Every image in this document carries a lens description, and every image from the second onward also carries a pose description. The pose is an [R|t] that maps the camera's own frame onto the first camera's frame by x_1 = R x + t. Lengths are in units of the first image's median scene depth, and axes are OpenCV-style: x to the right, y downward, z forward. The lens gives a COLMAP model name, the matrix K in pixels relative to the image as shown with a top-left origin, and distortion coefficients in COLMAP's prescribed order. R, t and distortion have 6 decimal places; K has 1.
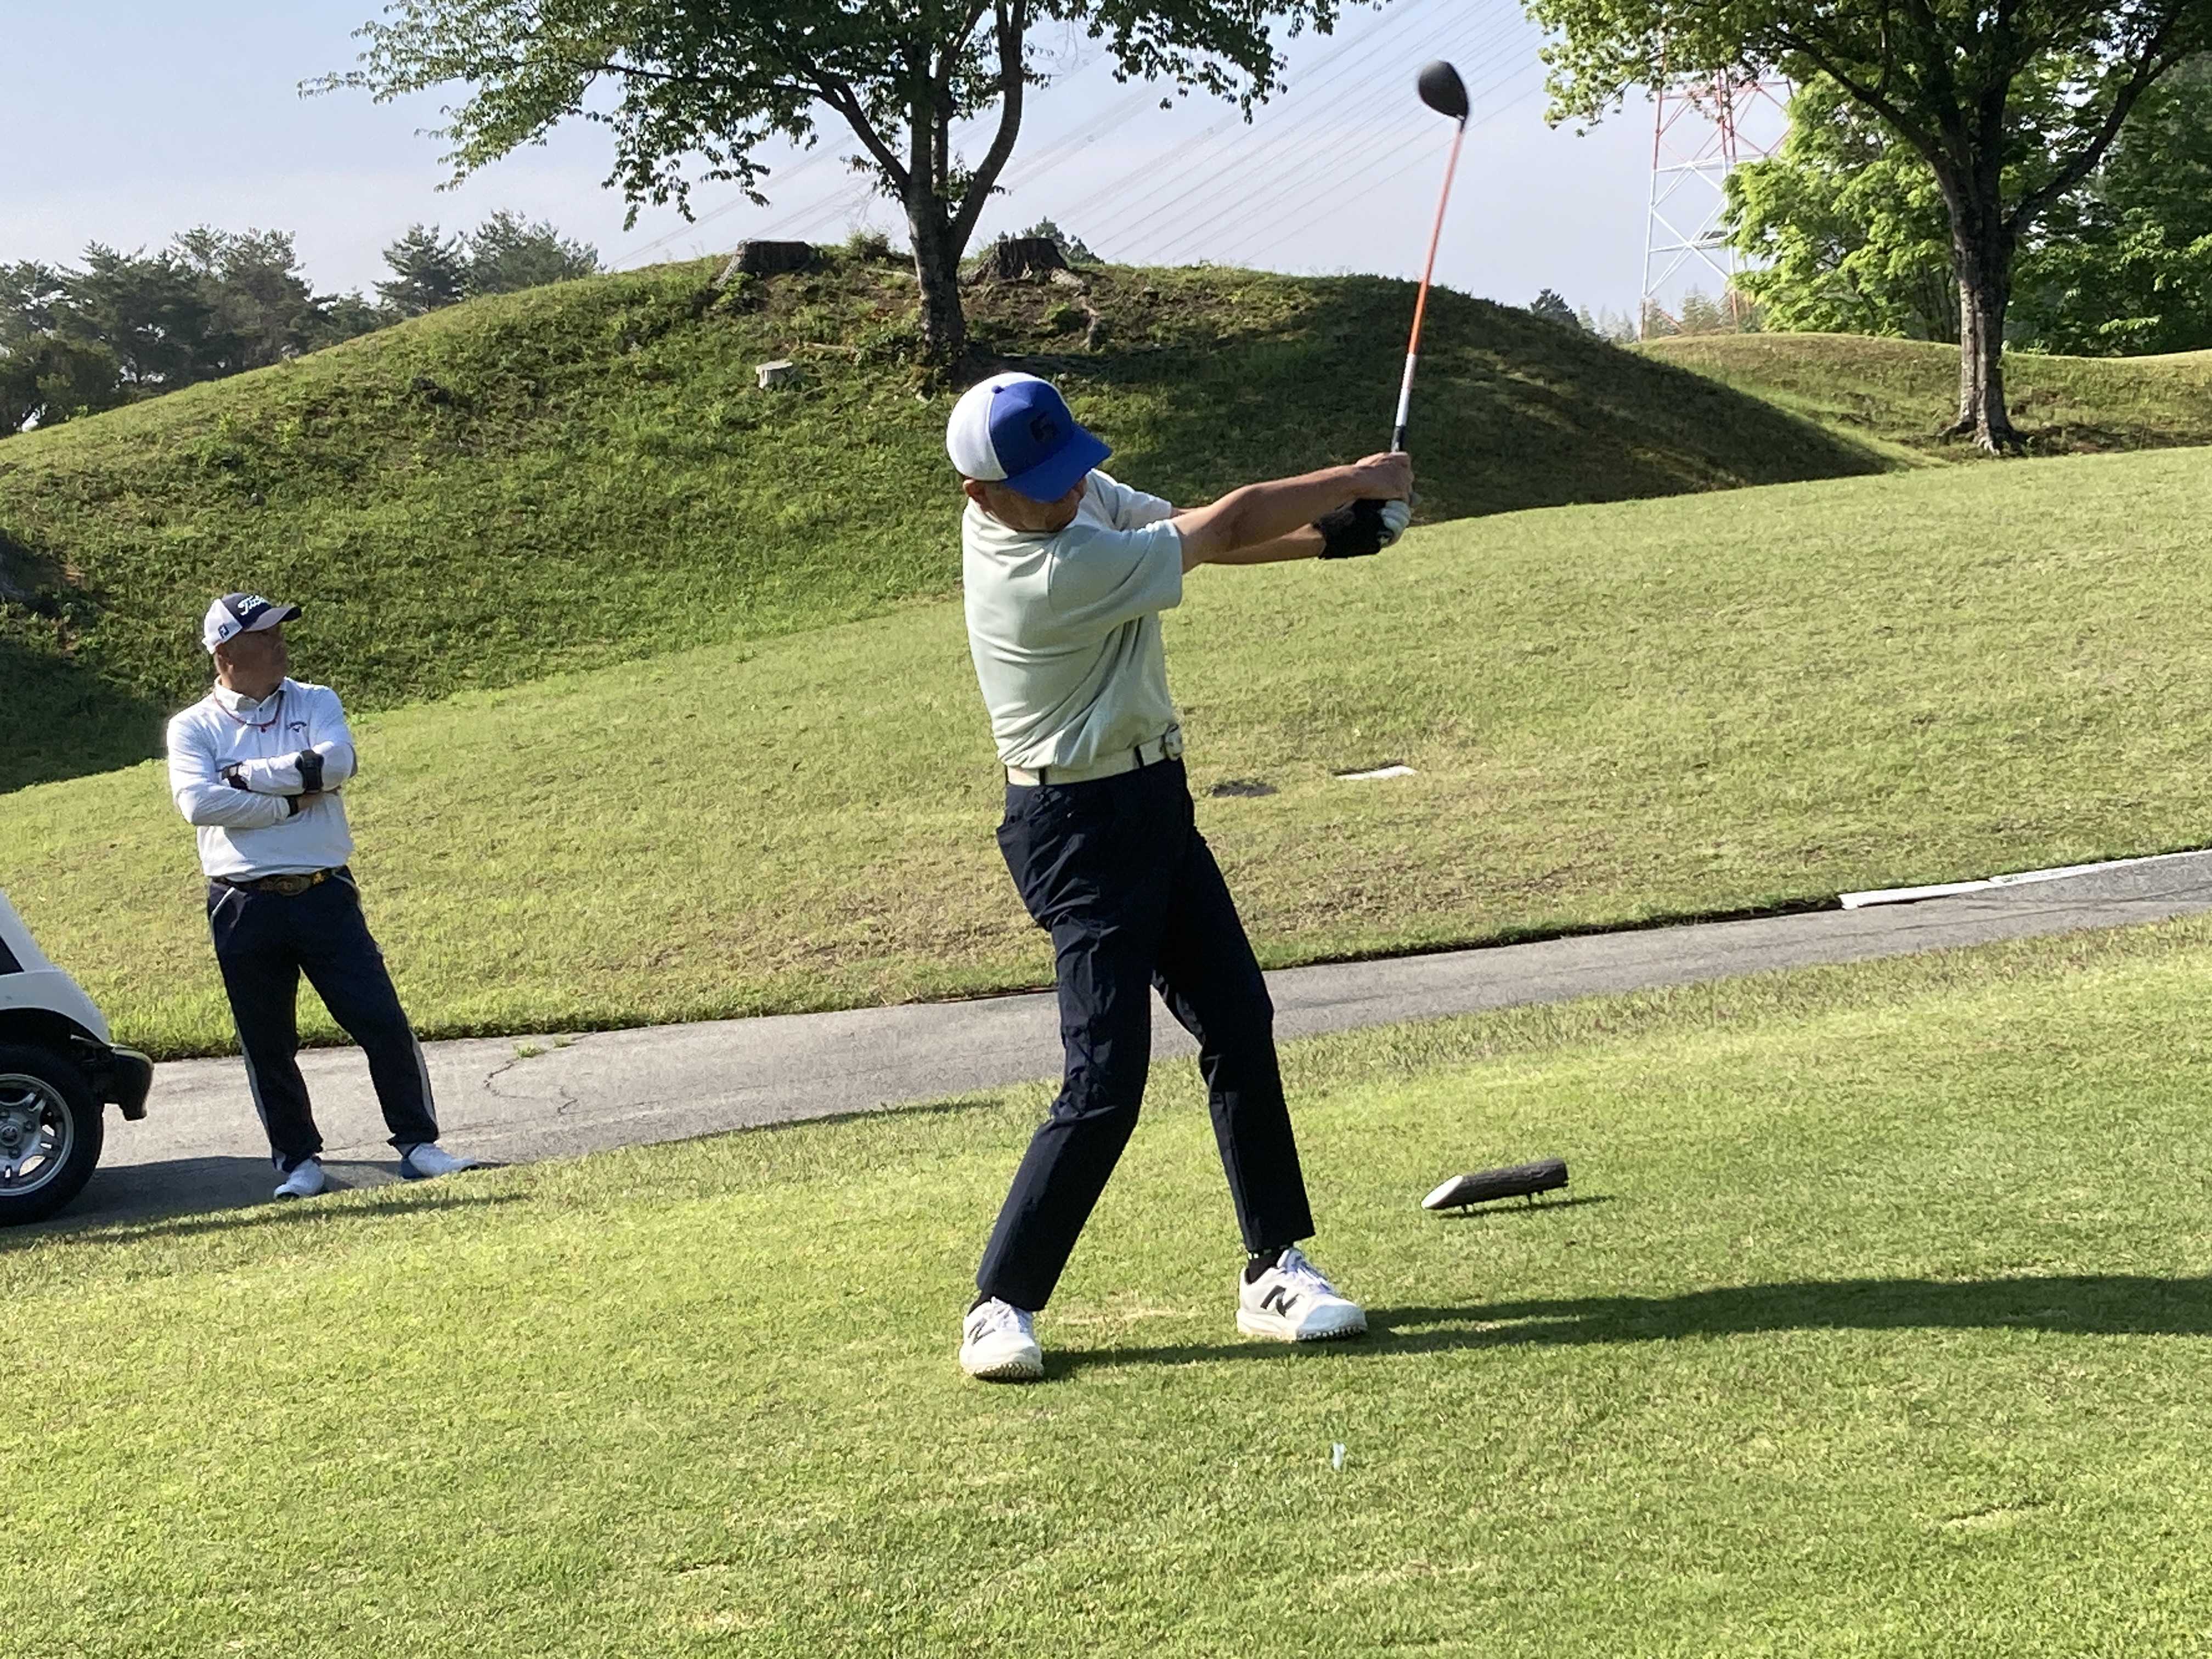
lens RADIAL K [[4086.5, 0, 1122.3], [0, 4086.5, 807.3], [0, 0, 1]] dist [0.147496, 0.000000]
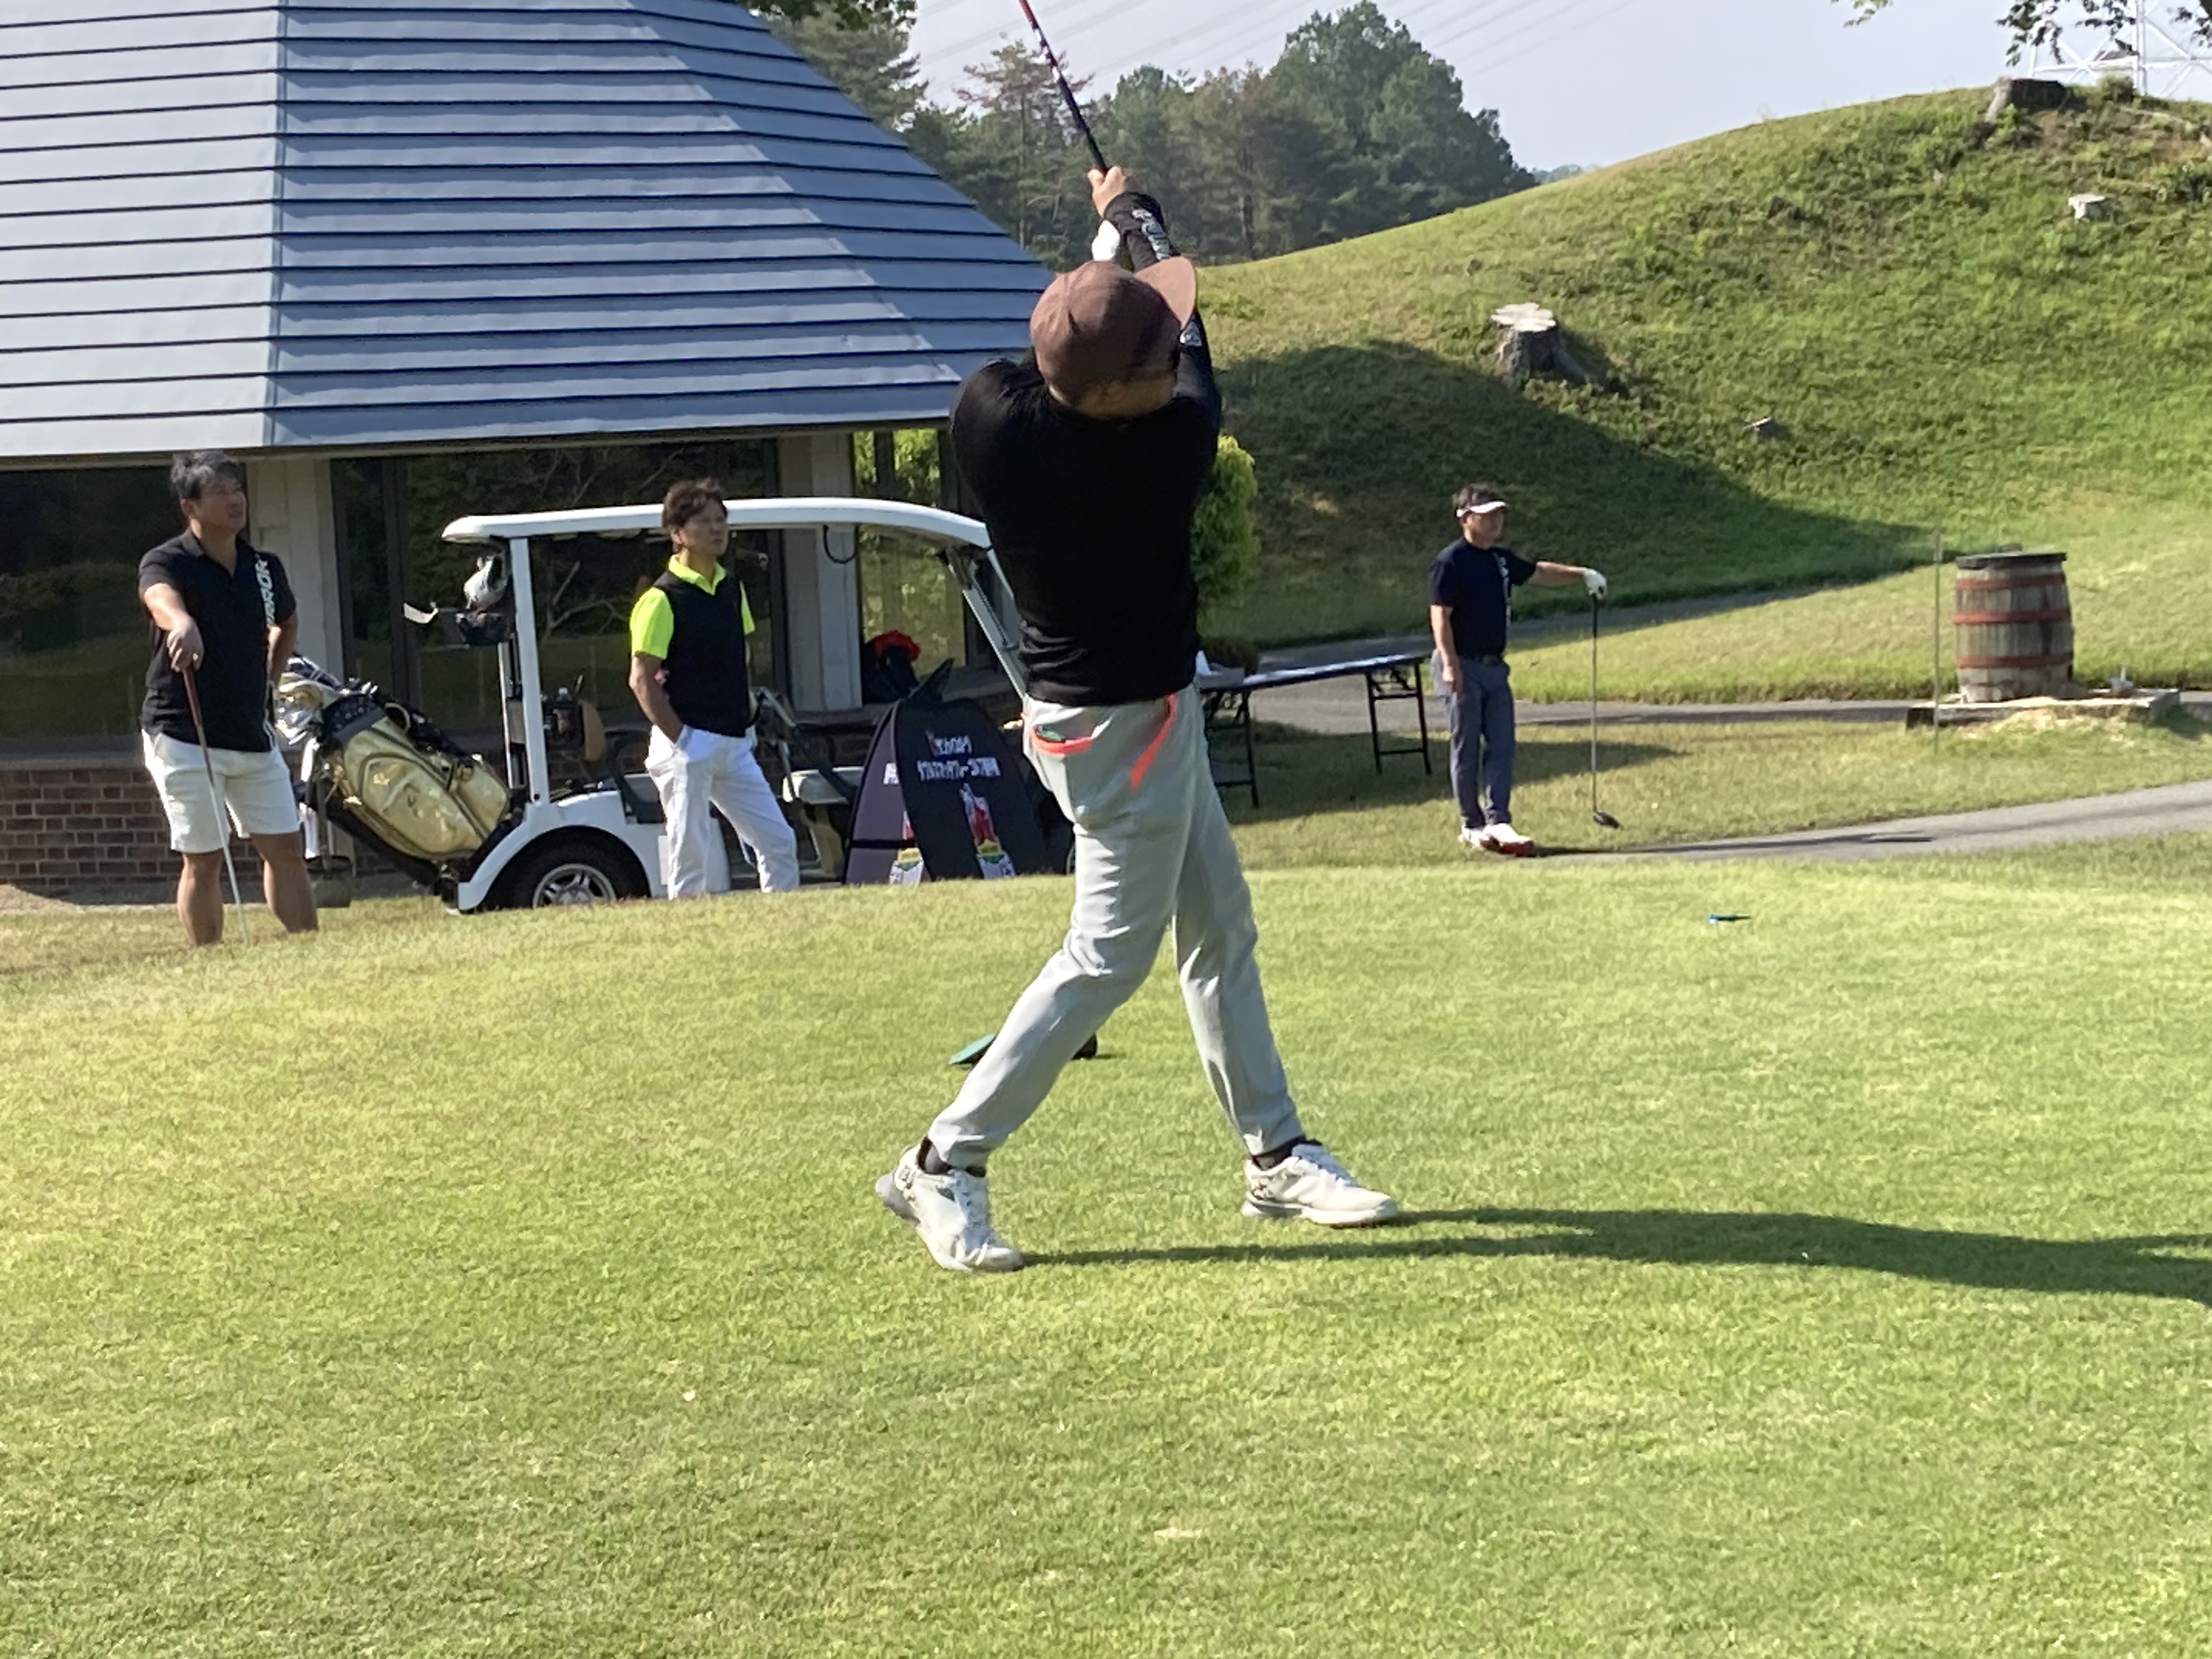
lens RADIAL K [[5083.8, 0, 1105.0], [0, 5083.8, 830.6], [0, 0, 1]] dist [0.420359, 0.000000]
pose [[0.988451, 0.046667, 0.144178, -0.611824], [-0.050941, 0.998361, 0.026094, 0.043070], [-0.142724, -0.033137, 0.989208, -0.385817]]
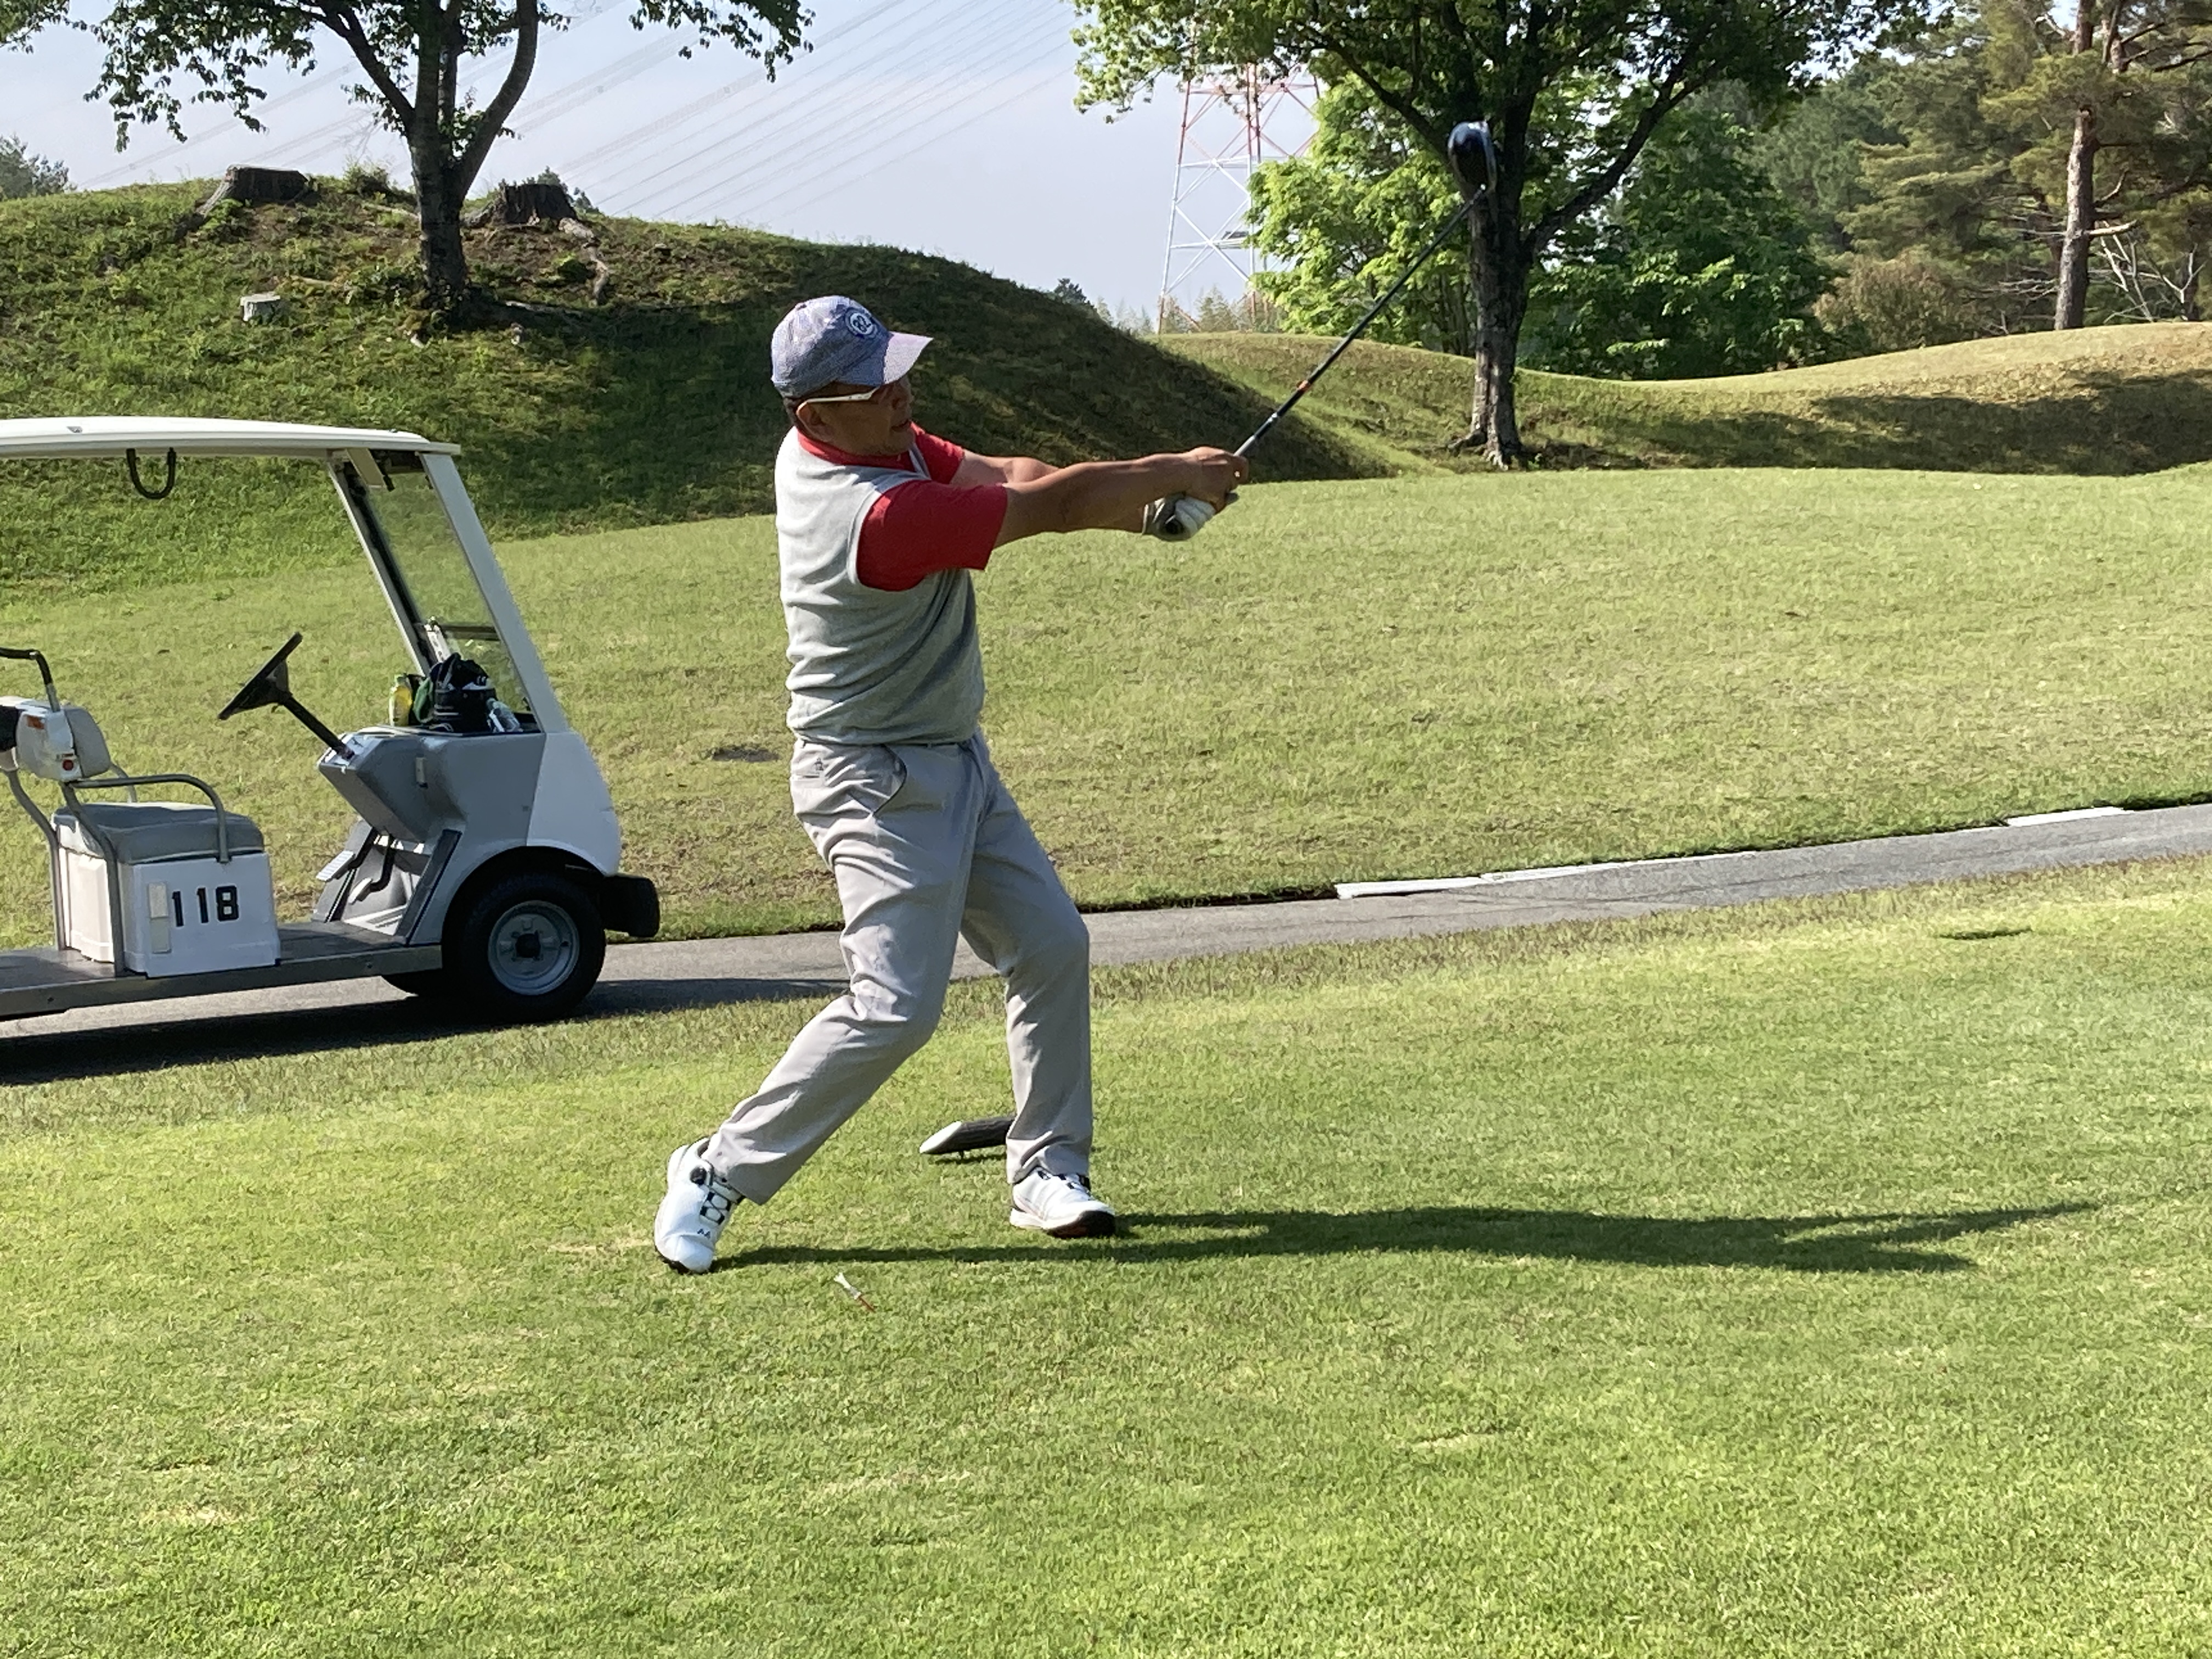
lens RADIAL K [[4220.7, 0, 1130.3], [0, 4220.7, 828.6], [0, 0, 1]] dist [0.115628, 0.000000]
pose [[0.991044, 0.047145, 0.124933, -0.002406], [-0.047847, 0.998851, 0.002625, 0.003740], [-0.124666, -0.008579, 0.992162, -0.009183]]
